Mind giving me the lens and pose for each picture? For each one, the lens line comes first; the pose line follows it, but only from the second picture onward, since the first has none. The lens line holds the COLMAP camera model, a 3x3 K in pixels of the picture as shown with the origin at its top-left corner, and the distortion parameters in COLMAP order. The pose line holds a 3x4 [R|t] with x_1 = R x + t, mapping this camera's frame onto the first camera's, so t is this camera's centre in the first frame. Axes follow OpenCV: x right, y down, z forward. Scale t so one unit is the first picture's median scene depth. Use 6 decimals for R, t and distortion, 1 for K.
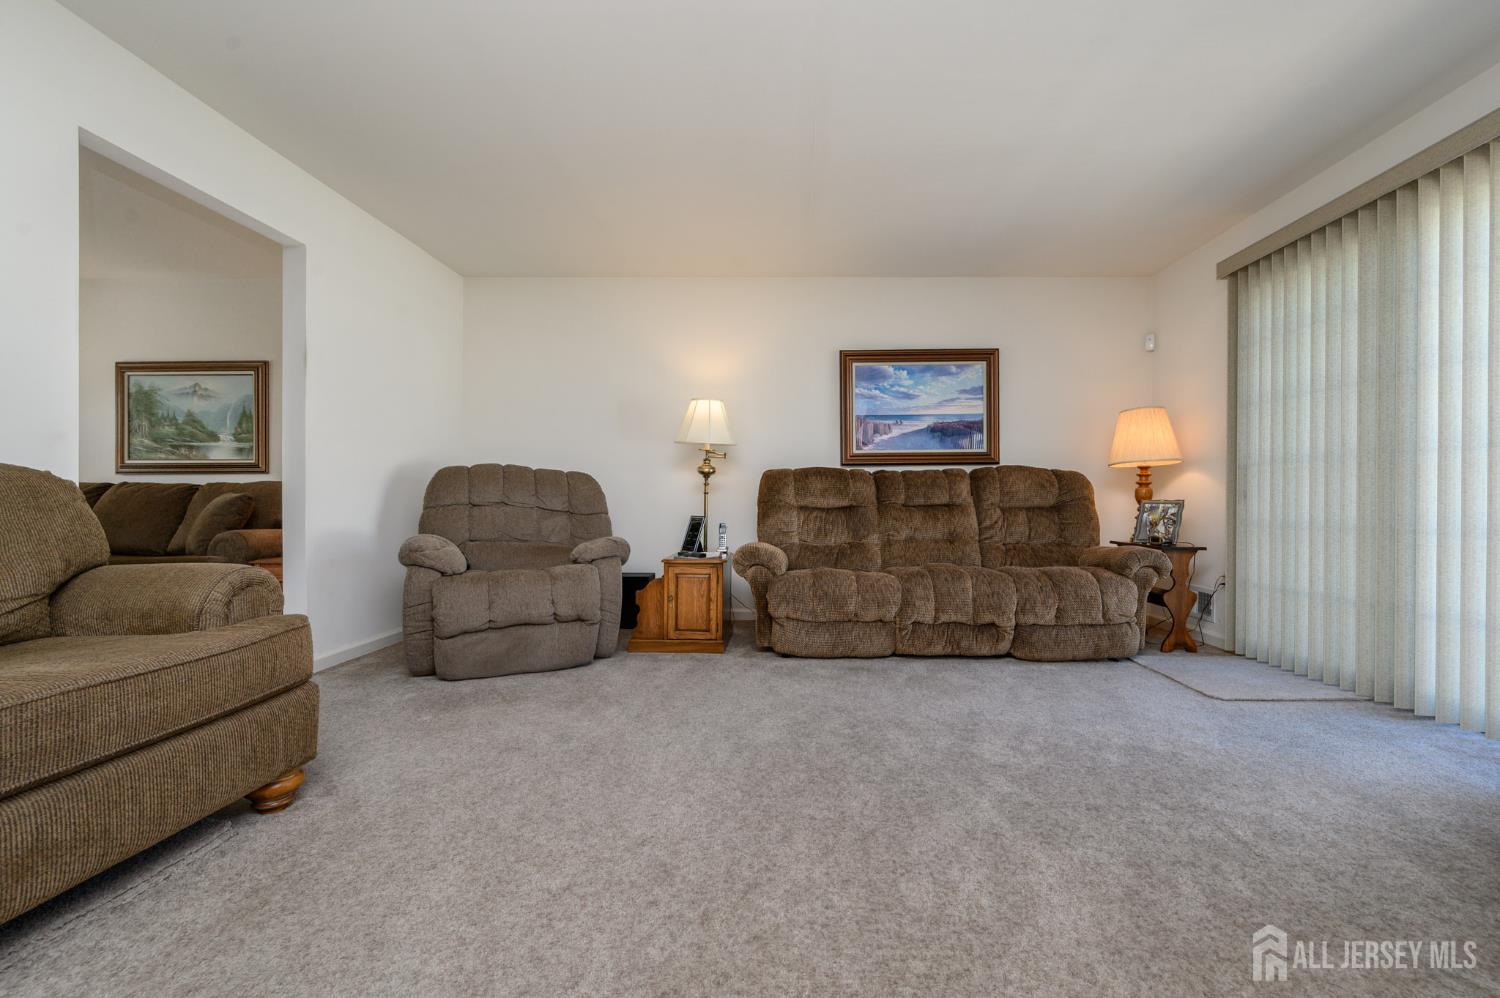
lens RADIAL K [[591.6, 0, 774.0], [0, 591.6, 497.2], [0, 0, 1]] dist [0.002584, 0.000378]
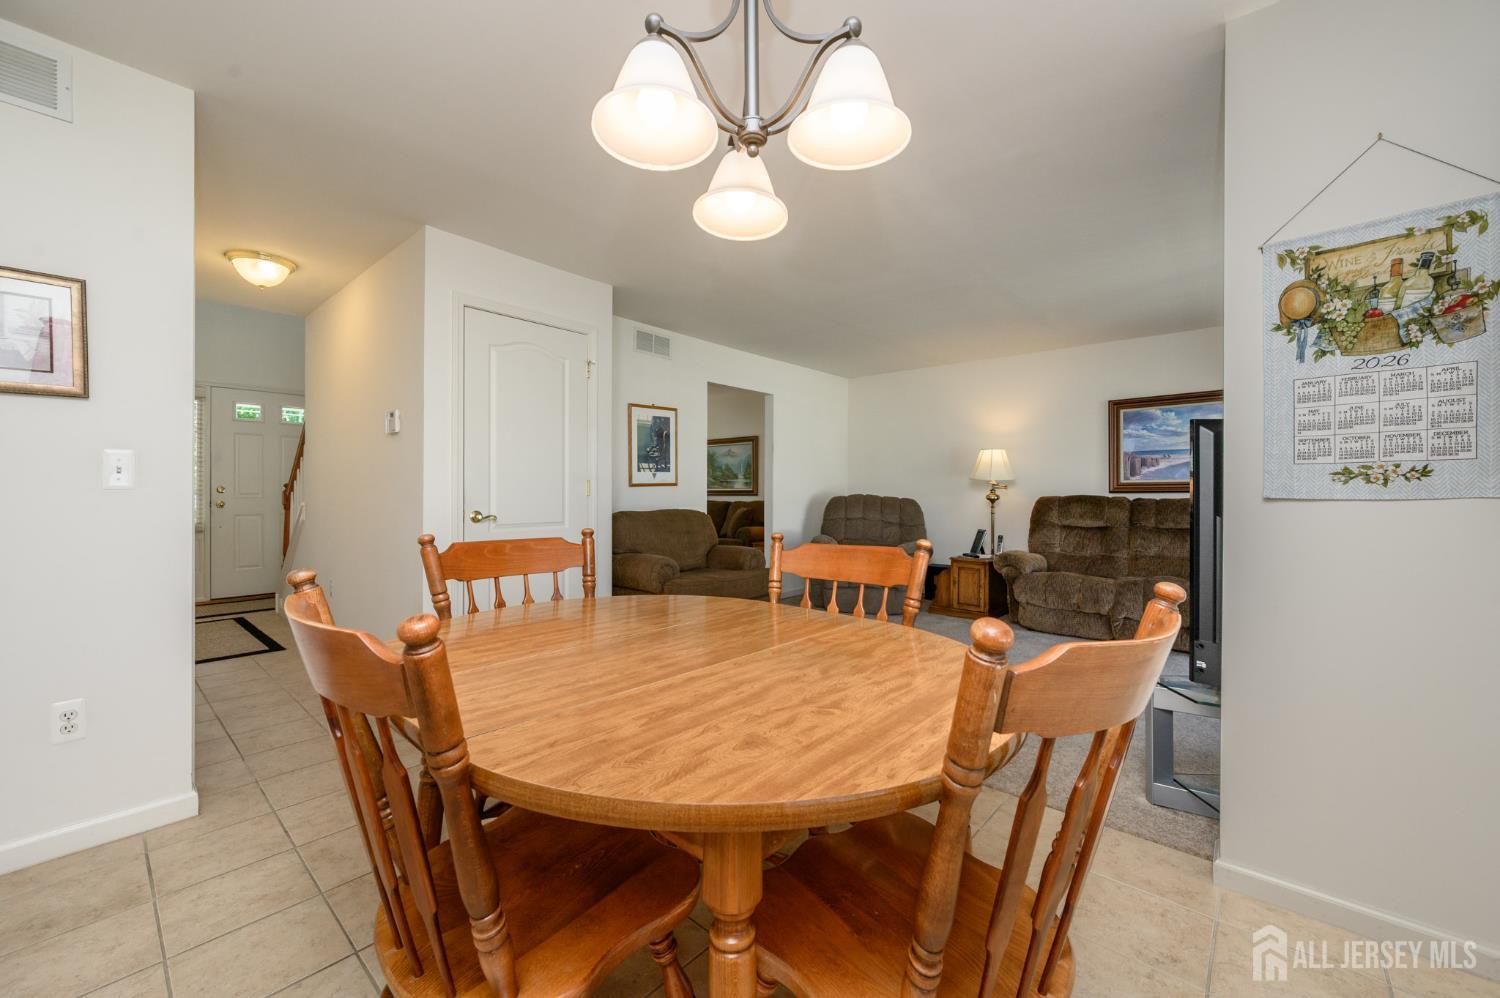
lens RADIAL K [[591.6, 0, 755.4], [0, 591.6, 490.2], [0, 0, 1]] dist [0.002584, 0.000378]
pose [[0.764614, 0.000139, -0.644488, 0.369439], [0.002056, 0.999994, 0.002655, -0.068087], [0.644485, -0.003355, 0.764610, -0.464288]]
